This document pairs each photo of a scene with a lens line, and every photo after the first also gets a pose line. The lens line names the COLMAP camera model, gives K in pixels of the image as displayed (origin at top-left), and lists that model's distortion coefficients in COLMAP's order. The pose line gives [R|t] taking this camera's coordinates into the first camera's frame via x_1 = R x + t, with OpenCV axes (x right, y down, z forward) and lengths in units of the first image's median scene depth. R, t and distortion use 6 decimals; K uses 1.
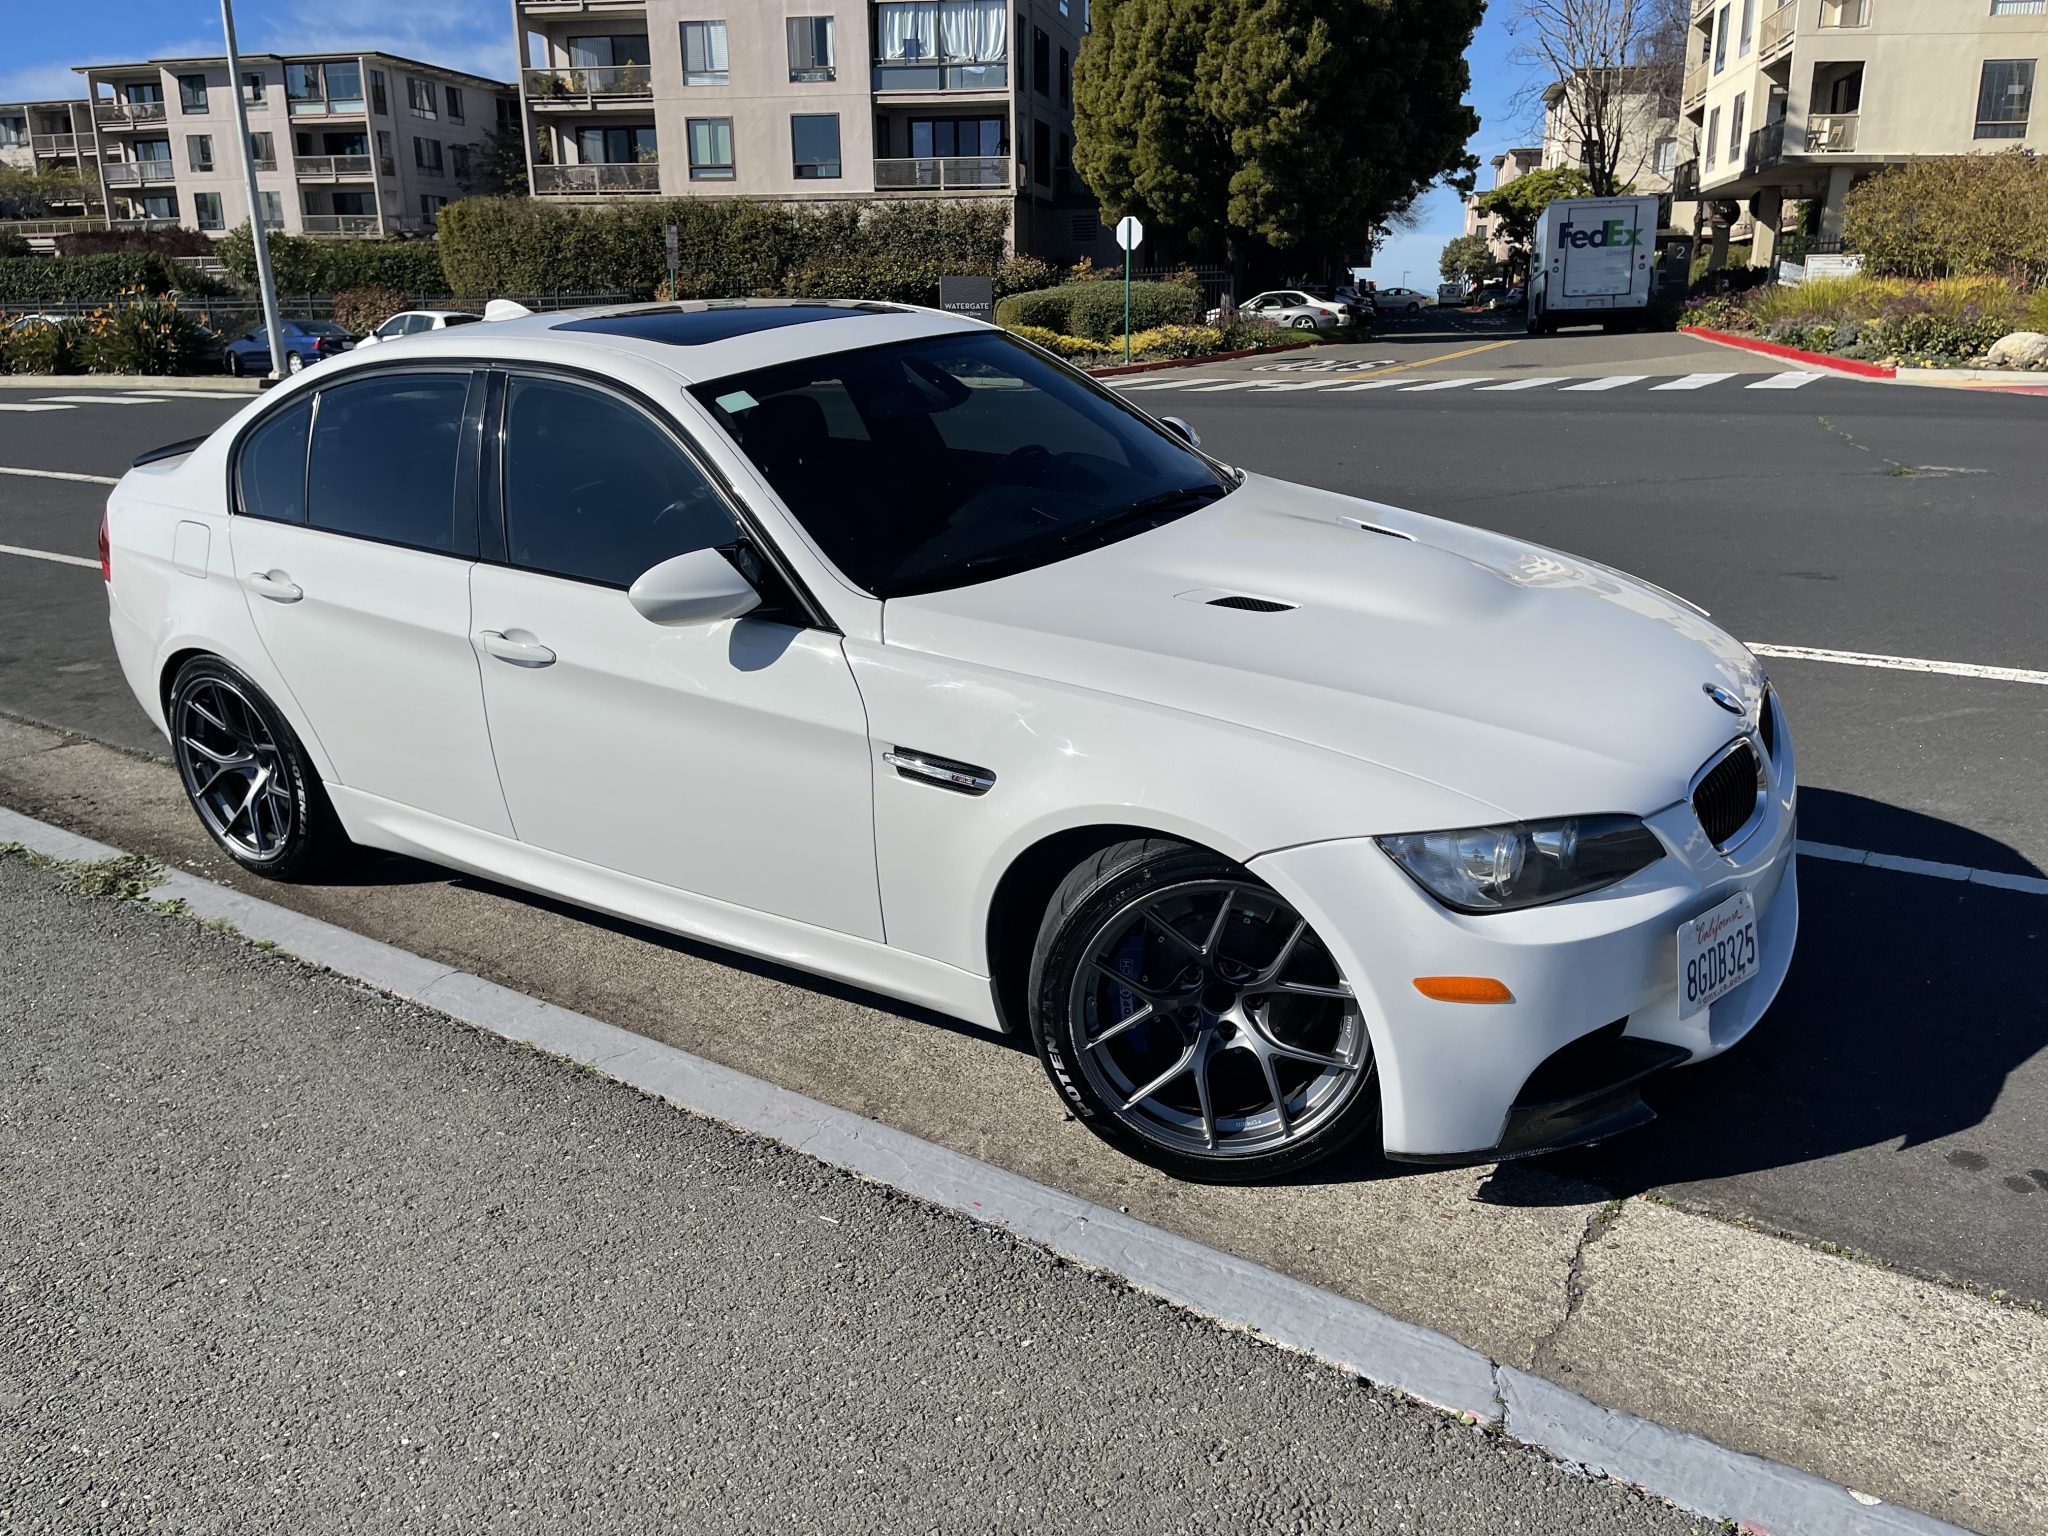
lens RADIAL K [[1565.2, 0, 1066.8], [0, 1565.2, 751.9], [0, 0, 1]] dist [0.068597, -0.101348]
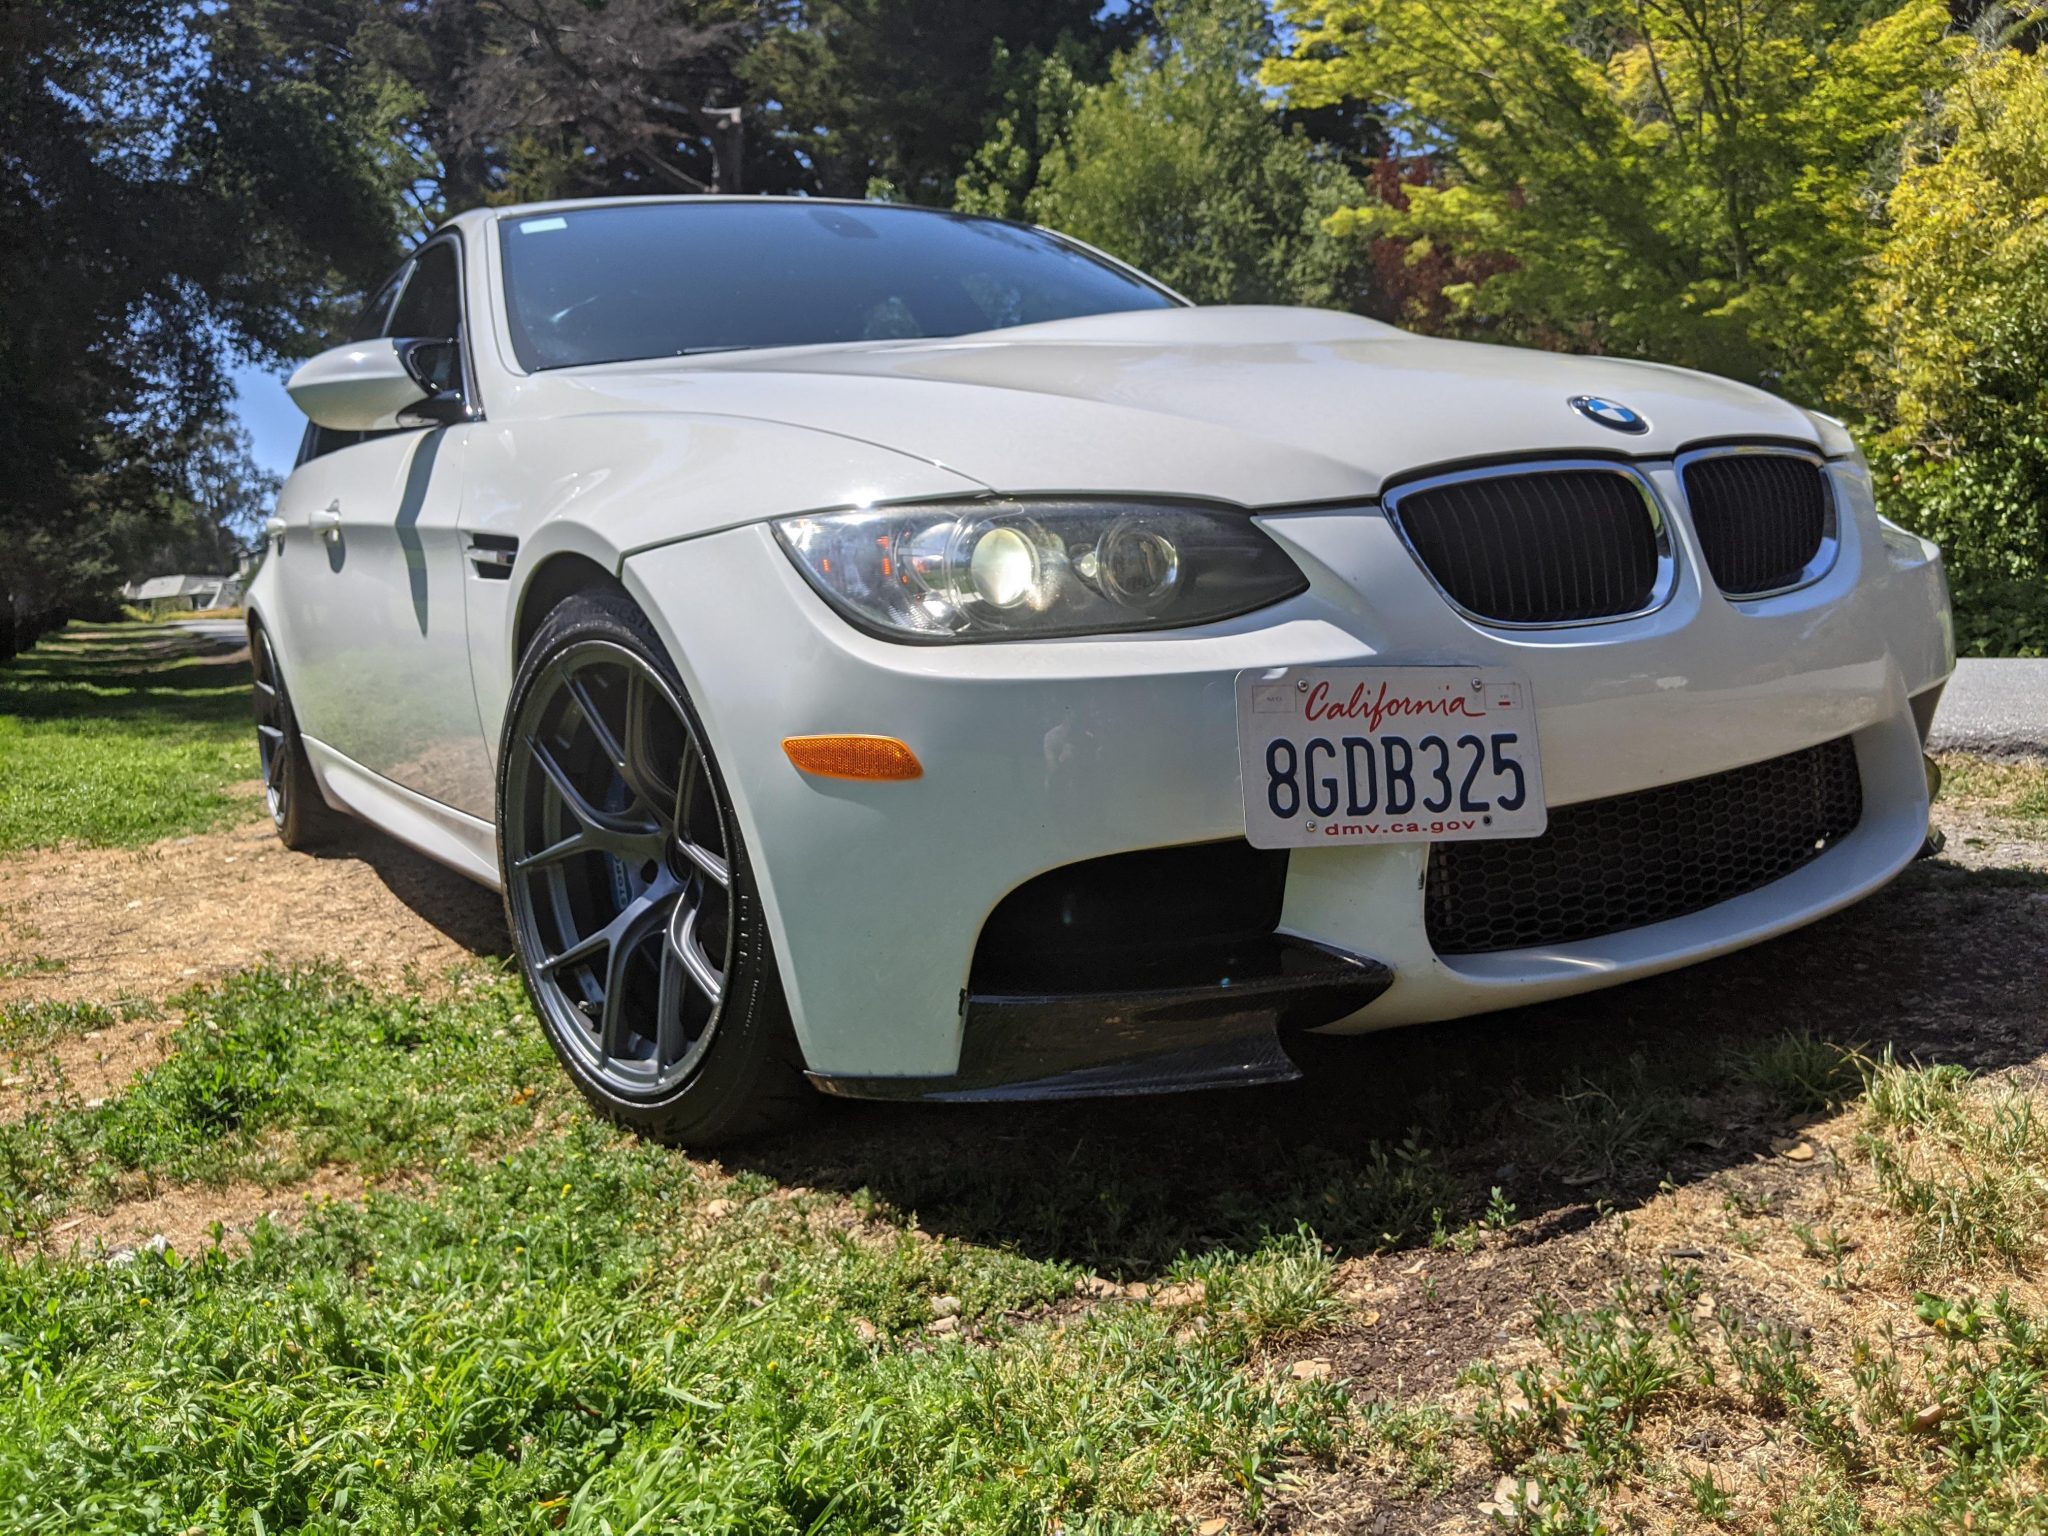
lens RADIAL K [[1651.4, 0, 1072.5], [0, 1651.4, 753.2], [0, 0, 1]] dist [0.011599, -0.032337]
pose [[0.915721, 0.021964, -0.401215, 0.409657], [-0.093397, 0.982792, -0.159365, 0.171052], [0.390810, 0.183406, 0.902014, 0.344643]]
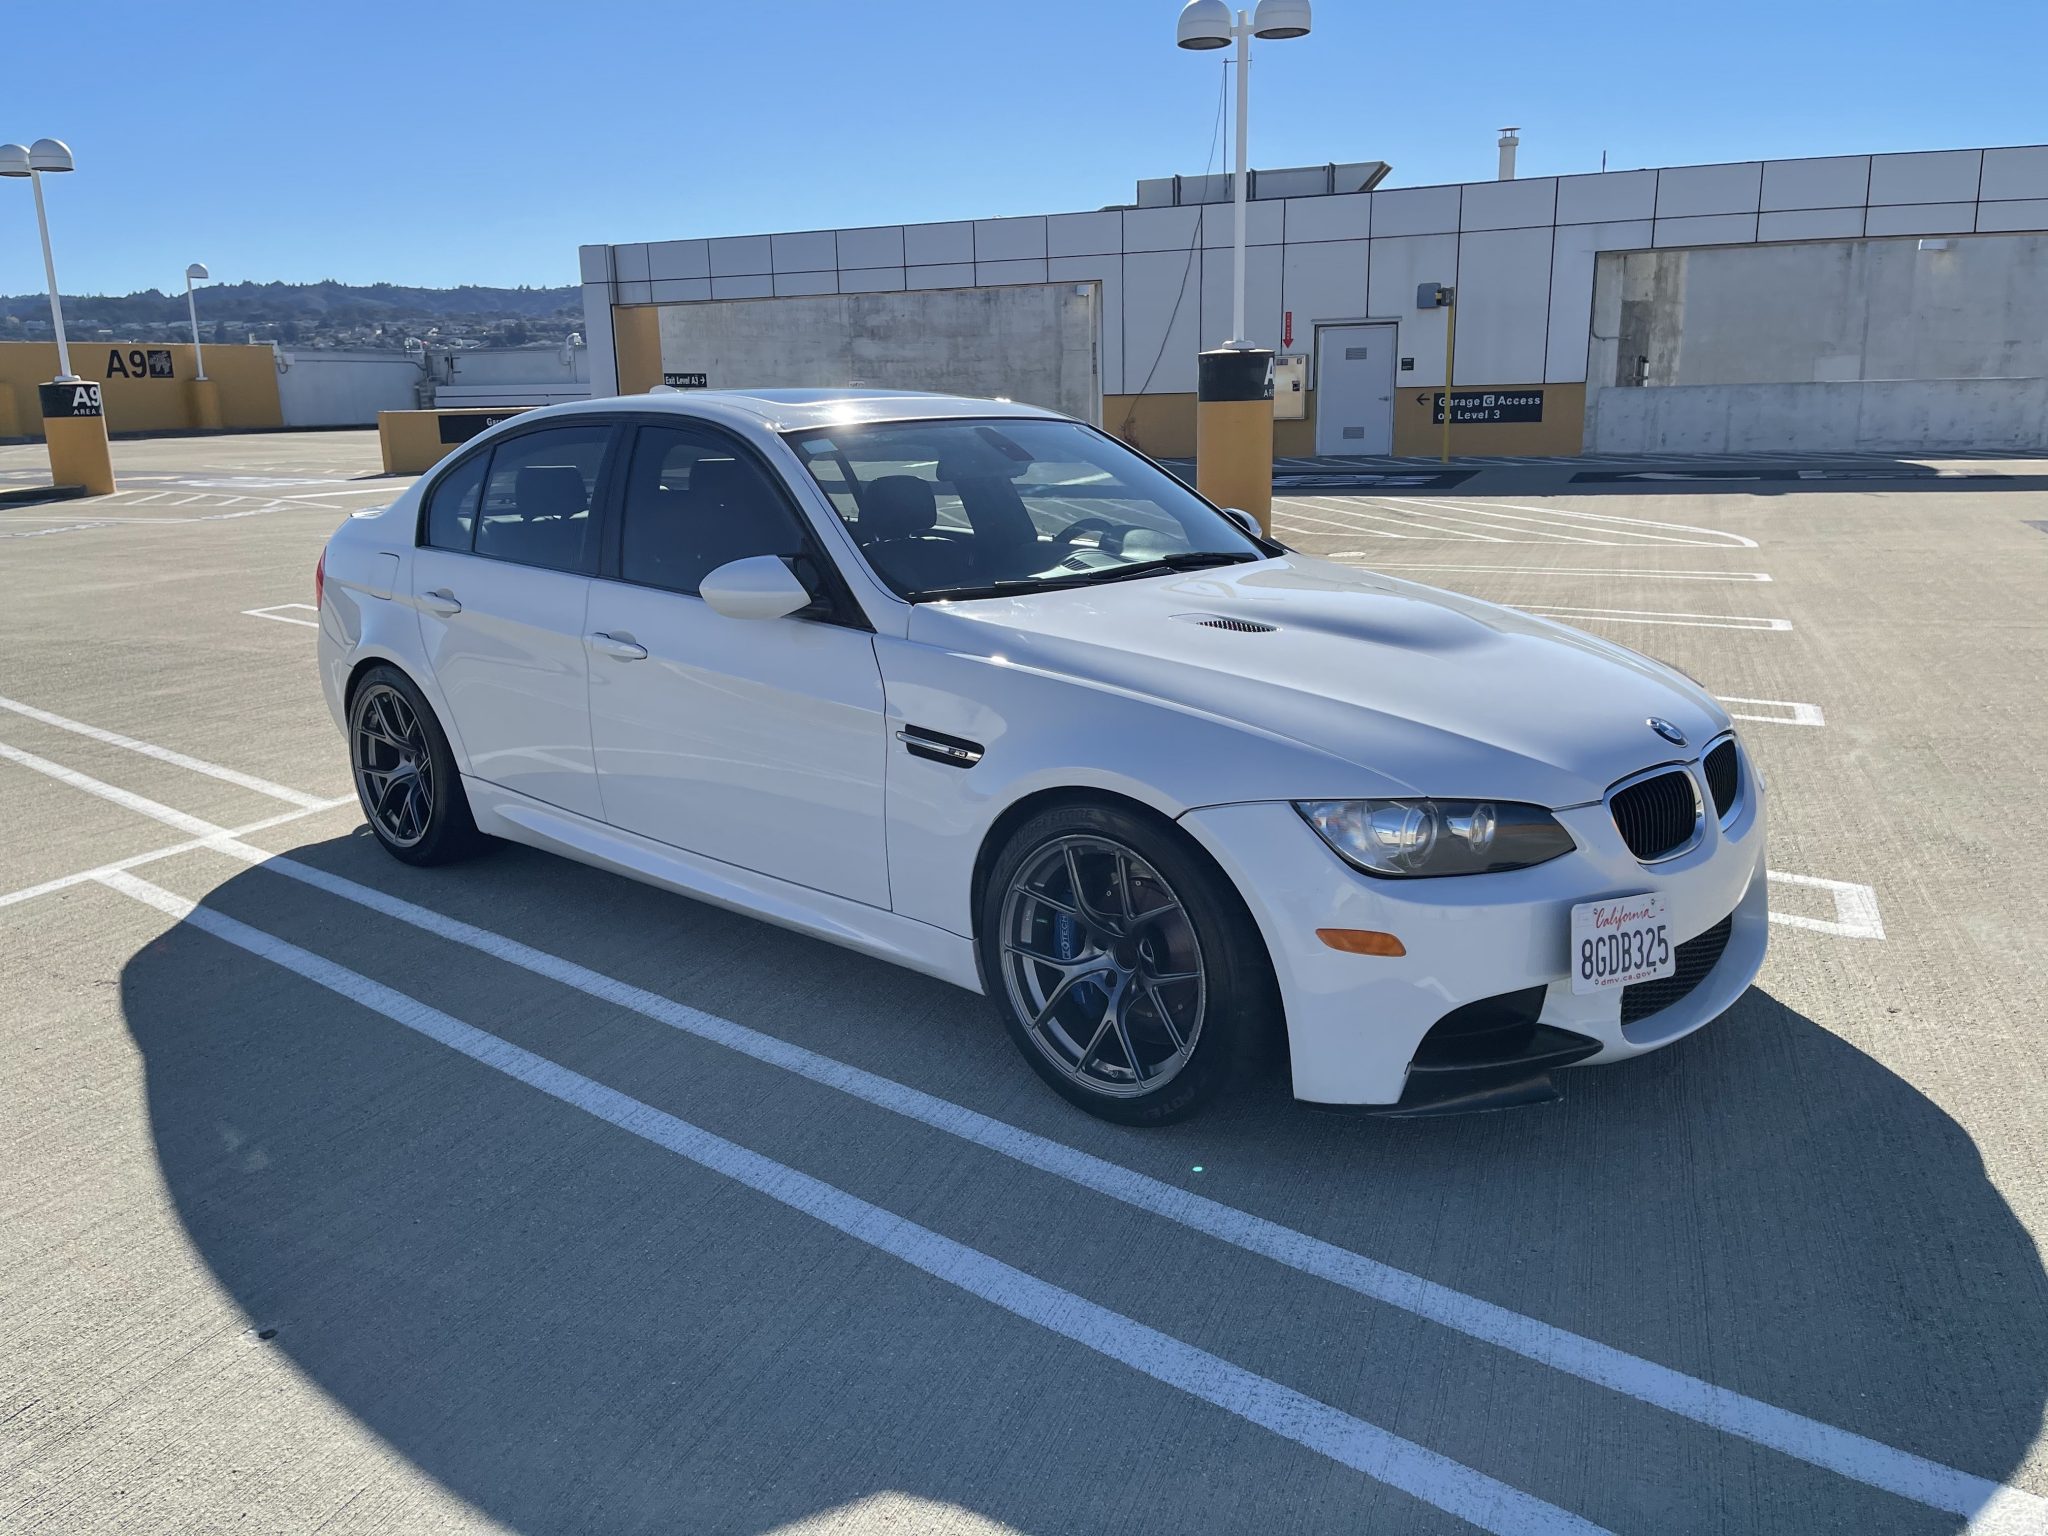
lens RADIAL K [[1536.1, 0, 1025.8], [0, 1536.1, 766.9], [0, 0, 1]] dist [0.076414, -0.095953]
pose [[0.987502, 0.067030, -0.142642, 0.118130], [-0.082305, 0.991163, -0.104025, 0.115270], [0.134408, 0.114465, 0.984293, -0.077410]]
